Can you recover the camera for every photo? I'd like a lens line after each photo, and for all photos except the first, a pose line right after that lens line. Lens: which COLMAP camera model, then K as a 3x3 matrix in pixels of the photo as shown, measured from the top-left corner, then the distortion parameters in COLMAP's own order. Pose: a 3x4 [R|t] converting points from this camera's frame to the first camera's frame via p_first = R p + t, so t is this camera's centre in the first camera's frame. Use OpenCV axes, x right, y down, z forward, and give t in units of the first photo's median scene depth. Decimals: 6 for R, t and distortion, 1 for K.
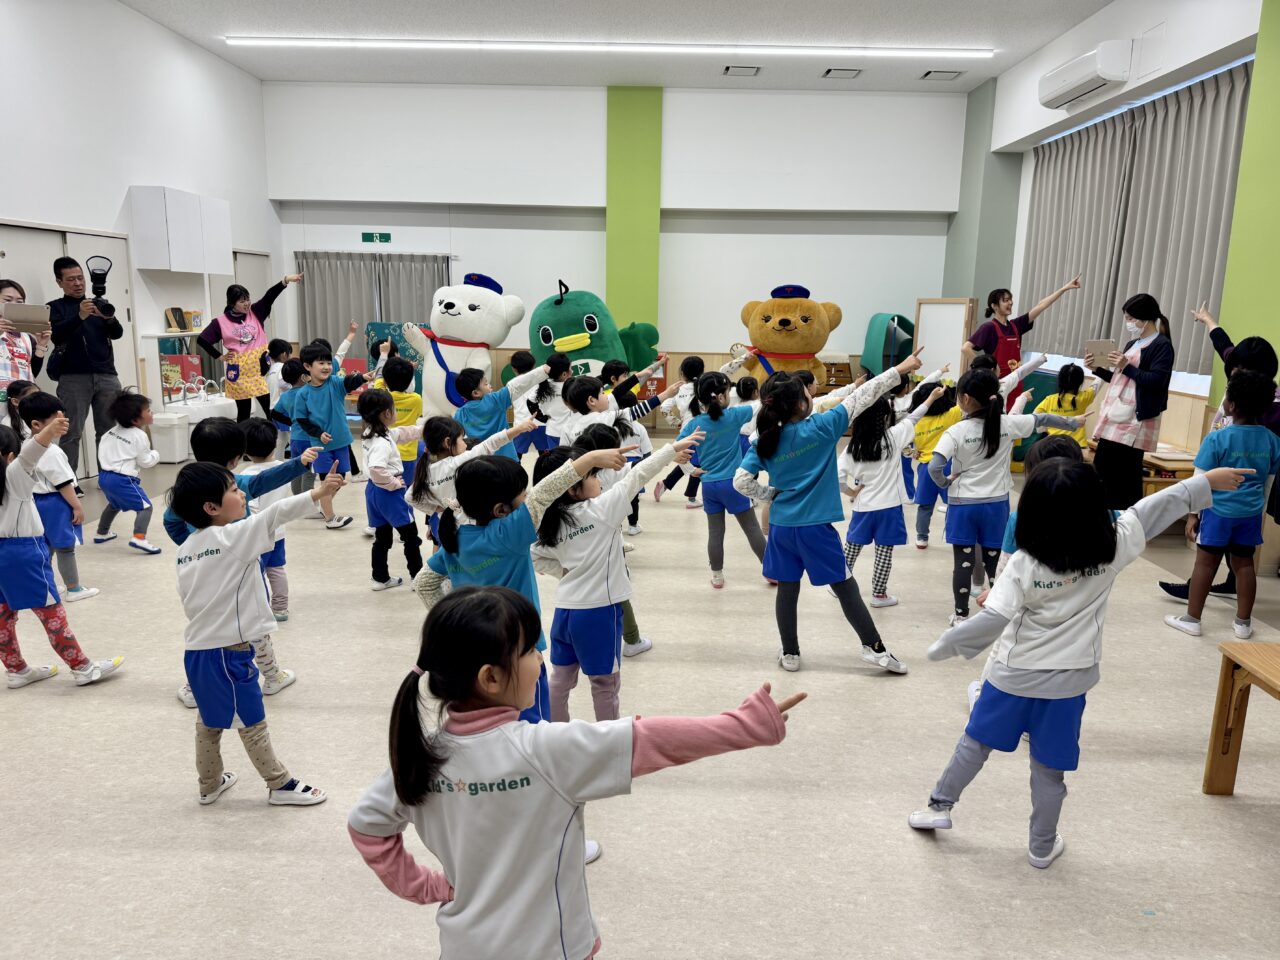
lens RADIAL K [[892.9, 0, 628.9], [0, 892.9, 483.6], [0, 0, 1]] dist [0.079839, -0.002532]
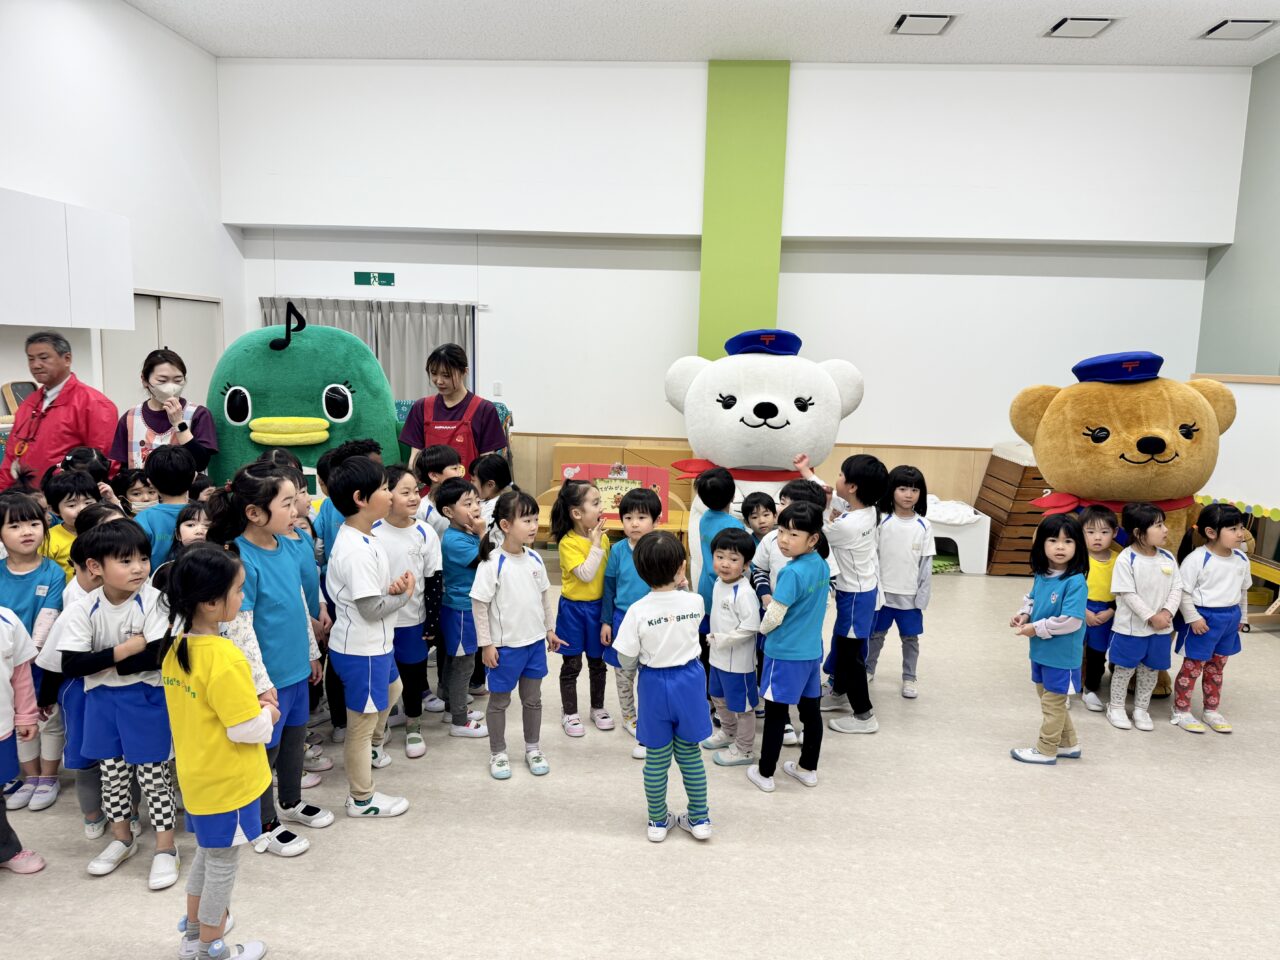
lens RADIAL K [[892.9, 0, 636.7], [0, 892.9, 492.4], [0, 0, 1]] dist [0.079839, -0.002532]
pose [[0.998636, 0.019323, -0.048498, -0.036558], [-0.021876, 0.998373, -0.052664, -0.073086], [0.047402, 0.053653, 0.997434, 0.316553]]
